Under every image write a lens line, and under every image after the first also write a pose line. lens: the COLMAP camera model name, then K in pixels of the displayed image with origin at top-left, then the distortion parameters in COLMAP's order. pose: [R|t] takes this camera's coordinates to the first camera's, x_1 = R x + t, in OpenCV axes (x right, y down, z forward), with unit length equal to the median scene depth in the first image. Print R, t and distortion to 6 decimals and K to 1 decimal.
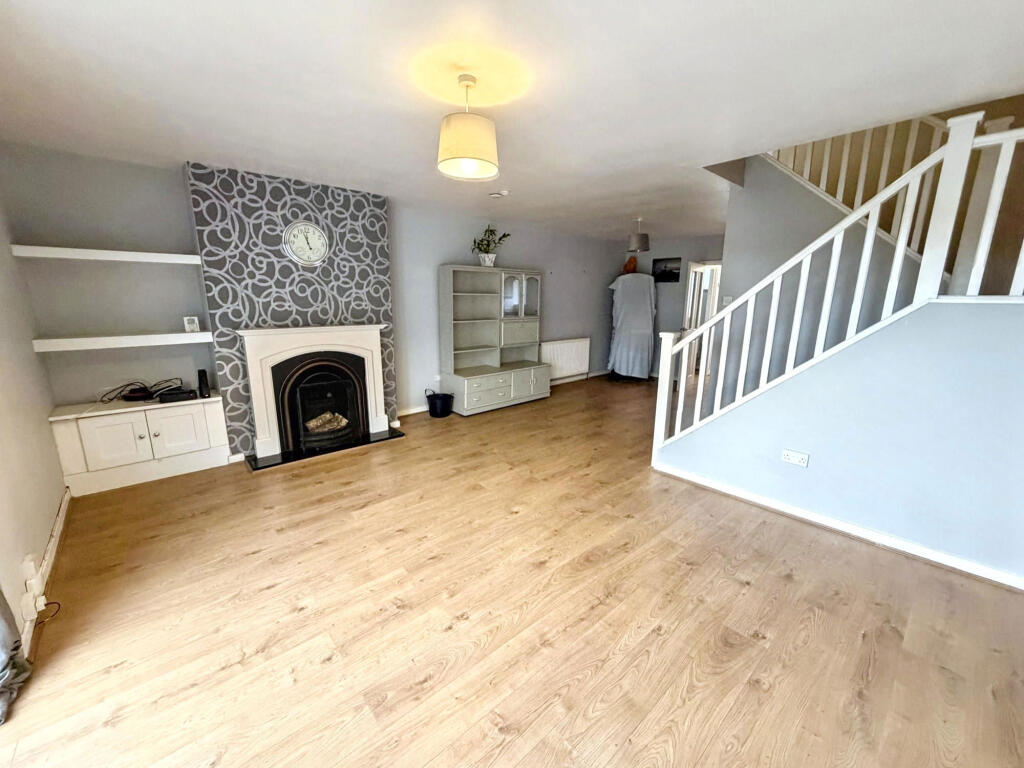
lens RADIAL K [[406.8, 0, 517.5], [0, 406.8, 383.0], [0, 0, 1]] dist [0.000266, -0.000190]
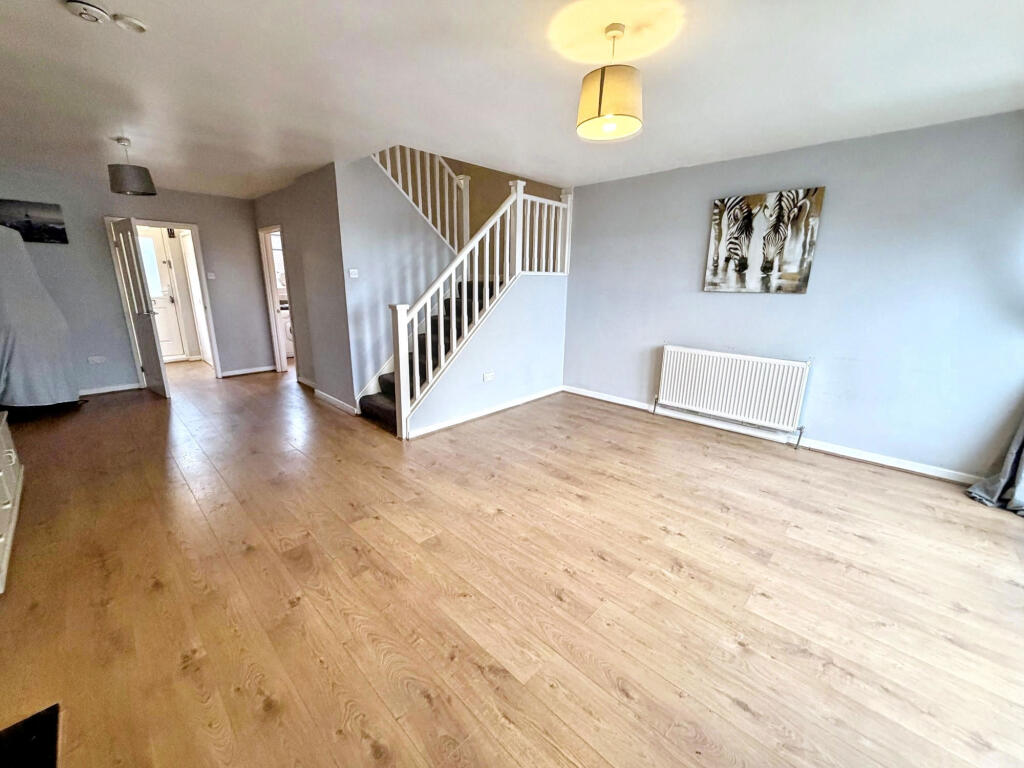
lens RADIAL K [[406.8, 0, 505.5], [0, 406.8, 381.2], [0, 0, 1]] dist [0.000266, -0.000190]
pose [[-0.055104, -0.250232, 0.966617, -0.958405], [0.197959, 0.946132, 0.256214, -0.213536], [-0.978660, 0.205469, -0.002600, 1.113456]]
